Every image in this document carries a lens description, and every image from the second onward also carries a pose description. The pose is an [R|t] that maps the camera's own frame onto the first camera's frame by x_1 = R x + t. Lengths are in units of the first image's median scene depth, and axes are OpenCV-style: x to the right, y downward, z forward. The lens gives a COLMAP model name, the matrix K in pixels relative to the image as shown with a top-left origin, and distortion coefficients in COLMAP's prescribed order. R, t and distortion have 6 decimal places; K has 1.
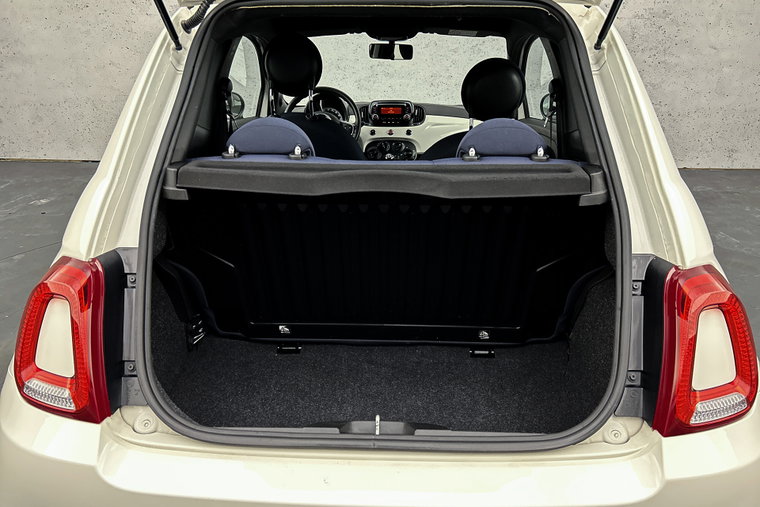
lens RADIAL K [[579.9, 0, 376.6], [0, 579.9, 282.0], [0, 0, 1]] dist [0.023145, -0.011056]
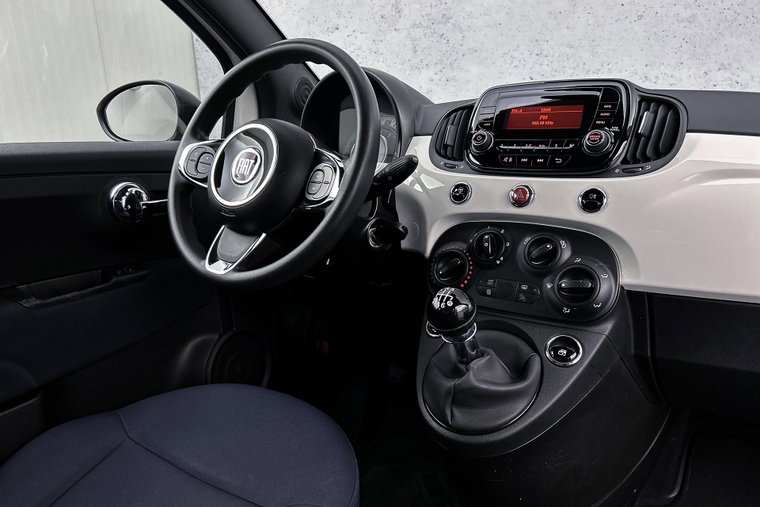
lens RADIAL K [[579.9, 0, 364.9], [0, 579.9, 251.6], [0, 0, 1]] dist [0.023145, -0.011056]
pose [[0.837633, 0.104901, -0.536066, 0.108040], [-0.163737, 0.984478, -0.063199, -0.203756], [0.521115, 0.140712, 0.841807, 0.740033]]
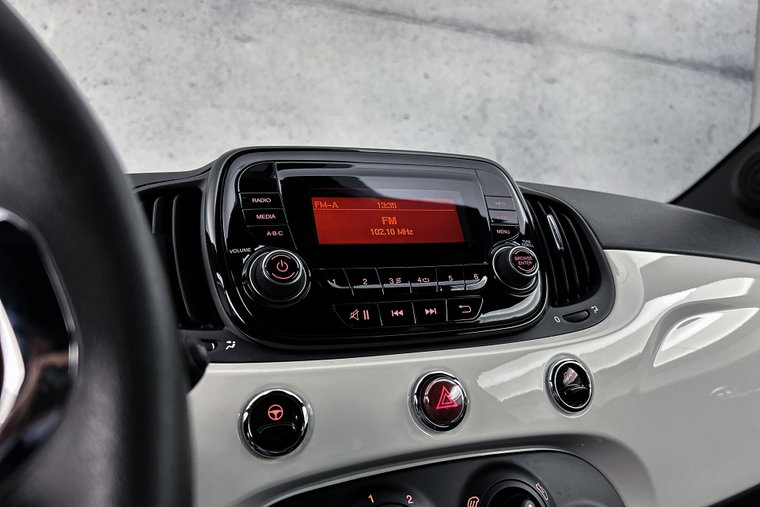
lens RADIAL K [[579.9, 0, 379.6], [0, 579.9, 257.4], [0, 0, 1]] dist [0.023145, -0.011056]
pose [[0.908729, -0.020233, 0.416896, -0.031536], [0.139444, 0.956151, -0.257548, -0.255623], [-0.393405, 0.292175, 0.871703, 0.894644]]
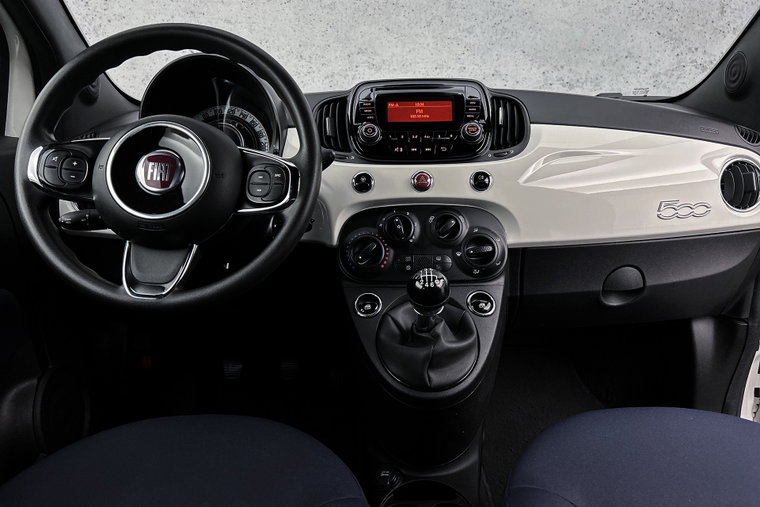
lens RADIAL K [[579.9, 0, 379.6], [0, 579.9, 257.4], [0, 0, 1]] dist [0.023145, -0.011056]
pose [[0.998971, -0.022193, 0.039551, -0.010774], [0.024238, 0.998352, -0.052013, -0.201706], [-0.038332, 0.052918, 0.997863, 0.695218]]
